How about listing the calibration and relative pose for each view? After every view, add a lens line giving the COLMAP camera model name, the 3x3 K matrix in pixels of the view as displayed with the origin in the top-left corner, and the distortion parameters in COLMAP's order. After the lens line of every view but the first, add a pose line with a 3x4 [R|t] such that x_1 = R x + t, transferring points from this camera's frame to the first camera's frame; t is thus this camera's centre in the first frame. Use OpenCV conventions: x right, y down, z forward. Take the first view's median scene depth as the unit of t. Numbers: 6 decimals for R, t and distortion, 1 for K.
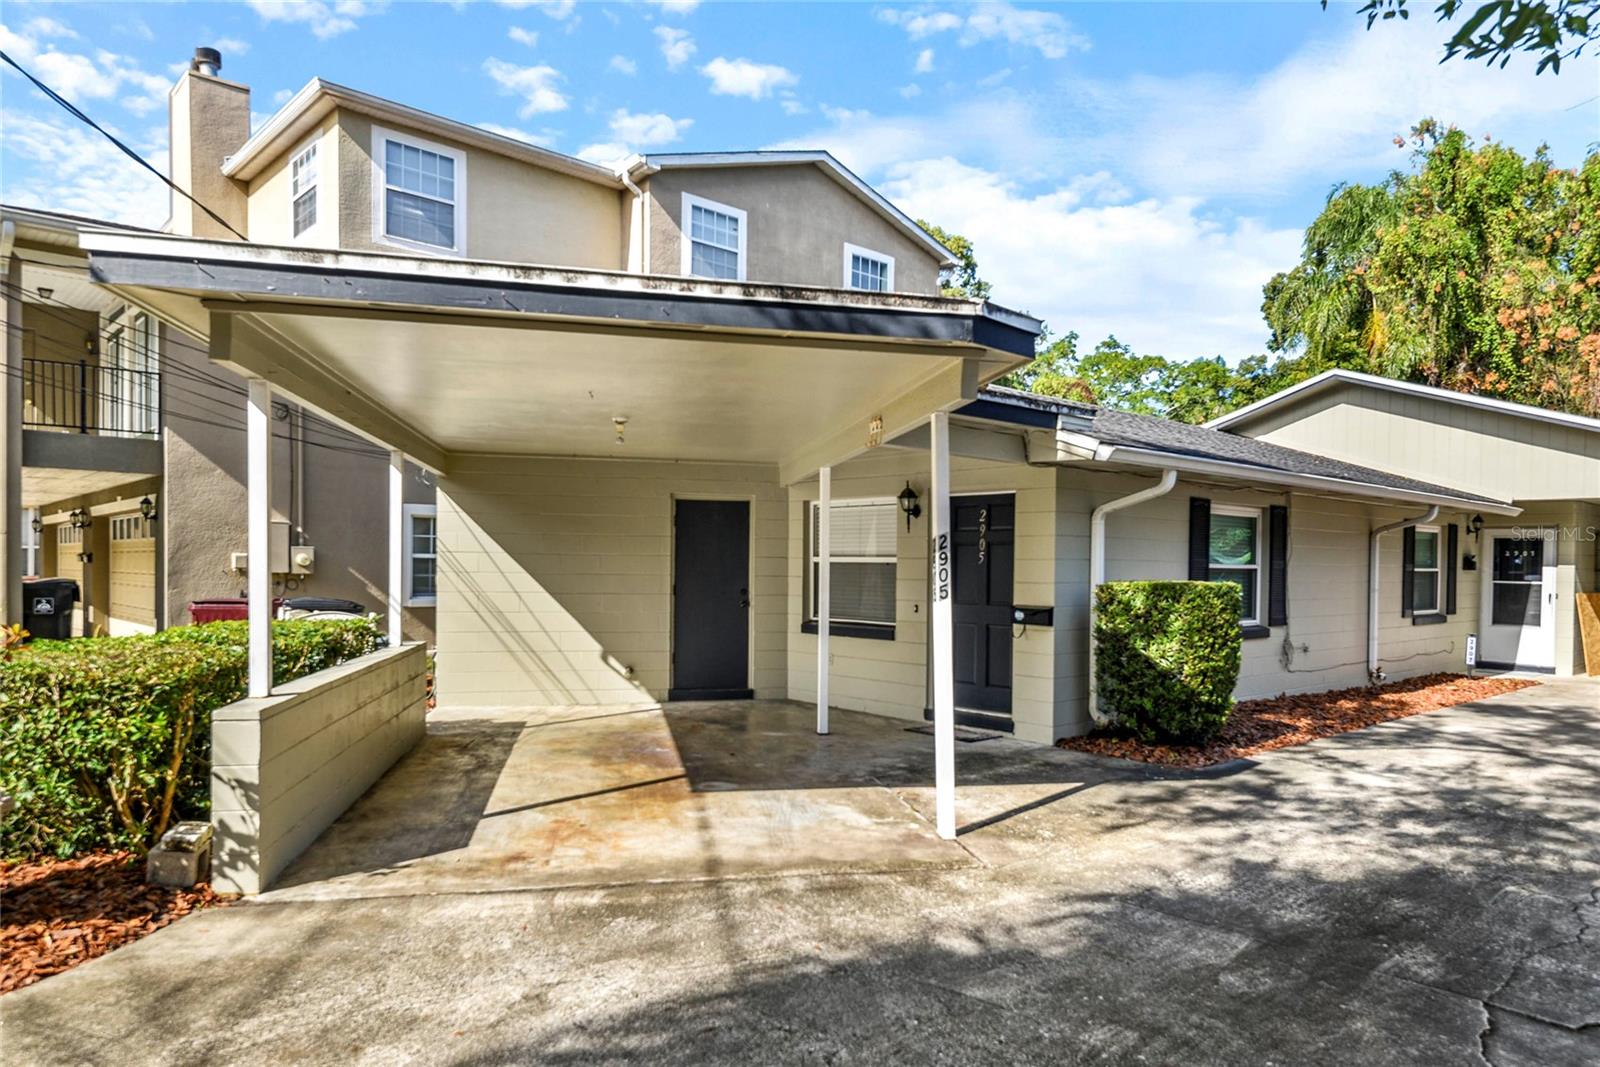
lens RADIAL K [[1010.1, 0, 809.7], [0, 1010.1, 571.3], [0, 0, 1]] dist [0.027025, -0.015848]
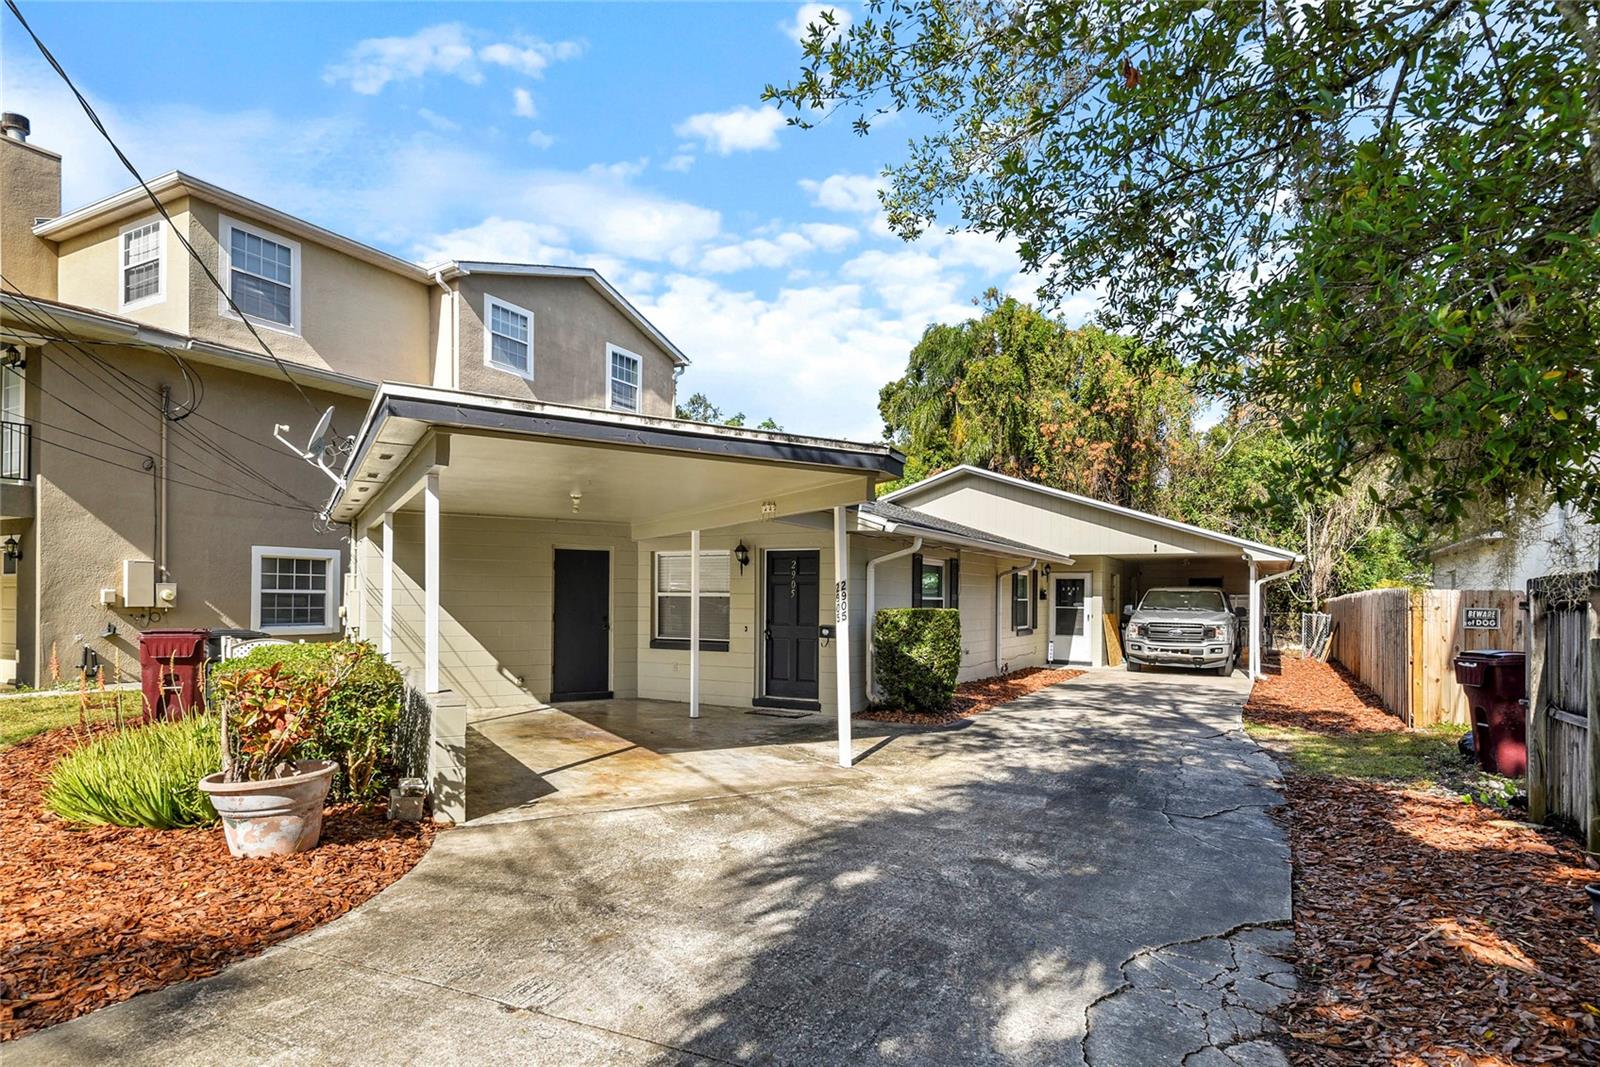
lens RADIAL K [[835.1, 0, 770.5], [0, 835.1, 592.8], [0, 0, 1]] dist [0.016586, -0.010007]
pose [[0.954244, -0.001234, 0.299028, -0.187285], [0.004259, 0.999946, -0.009465, -0.002471], [-0.299000, 0.010305, 0.954197, -0.122683]]
